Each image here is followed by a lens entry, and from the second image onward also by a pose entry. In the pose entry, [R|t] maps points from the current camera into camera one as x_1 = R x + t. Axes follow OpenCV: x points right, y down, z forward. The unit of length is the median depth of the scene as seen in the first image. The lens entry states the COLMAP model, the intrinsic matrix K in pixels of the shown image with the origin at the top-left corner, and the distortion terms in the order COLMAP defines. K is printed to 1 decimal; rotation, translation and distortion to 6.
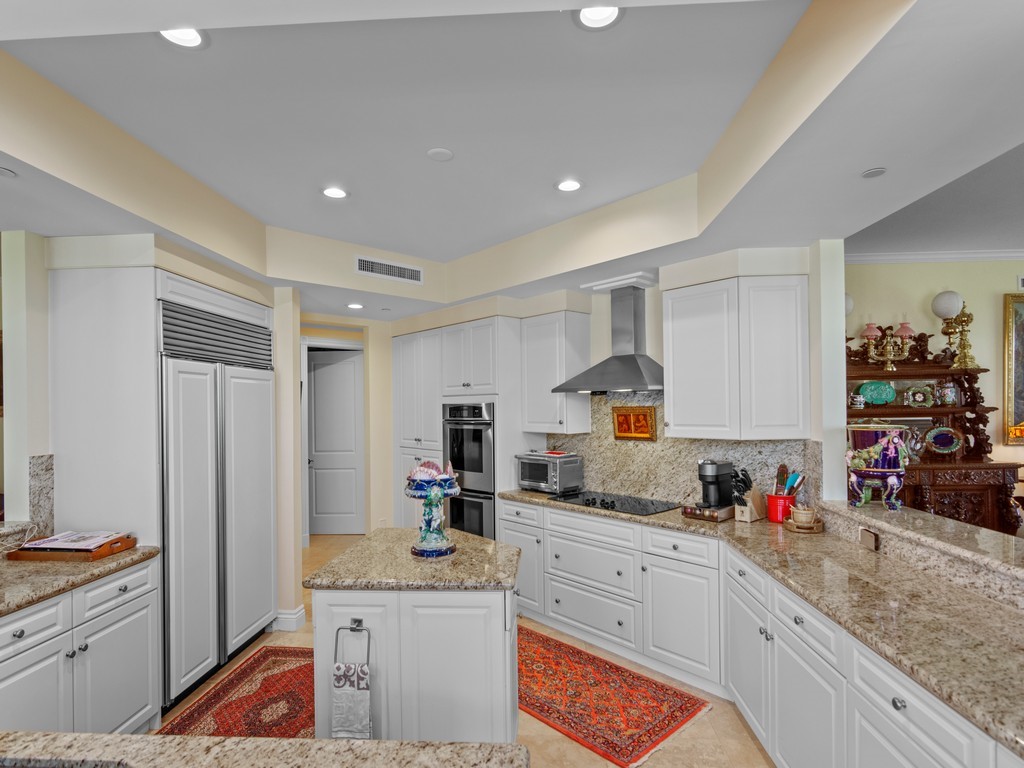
lens RADIAL K [[523.7, 0, 513.4], [0, 523.7, 405.2], [0, 0, 1]] dist [0.000084, -0.000027]
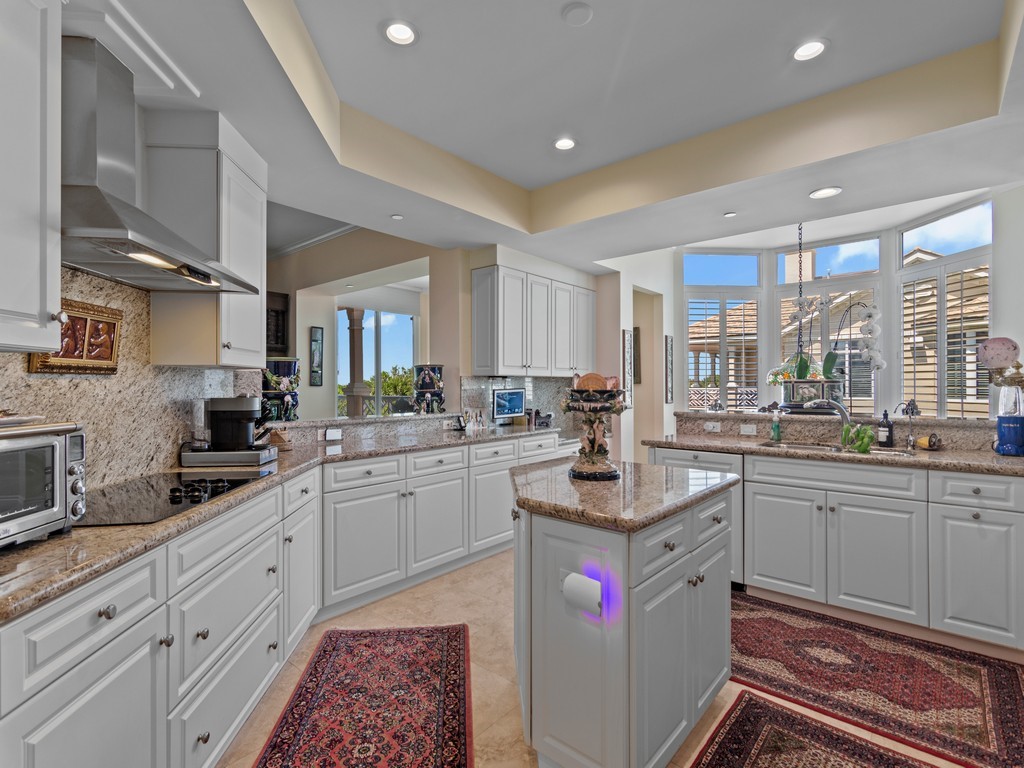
lens RADIAL K [[489.0, 0, 512.0], [0, 489.0, 384.0], [0, 0, 1]] dist [-0.000177, -0.000026]
pose [[-0.790655, 0.015571, 0.612064, -0.364685], [0.007784, 0.999851, -0.015380, 0.089934], [-0.612213, -0.007396, -0.790659, 1.159066]]
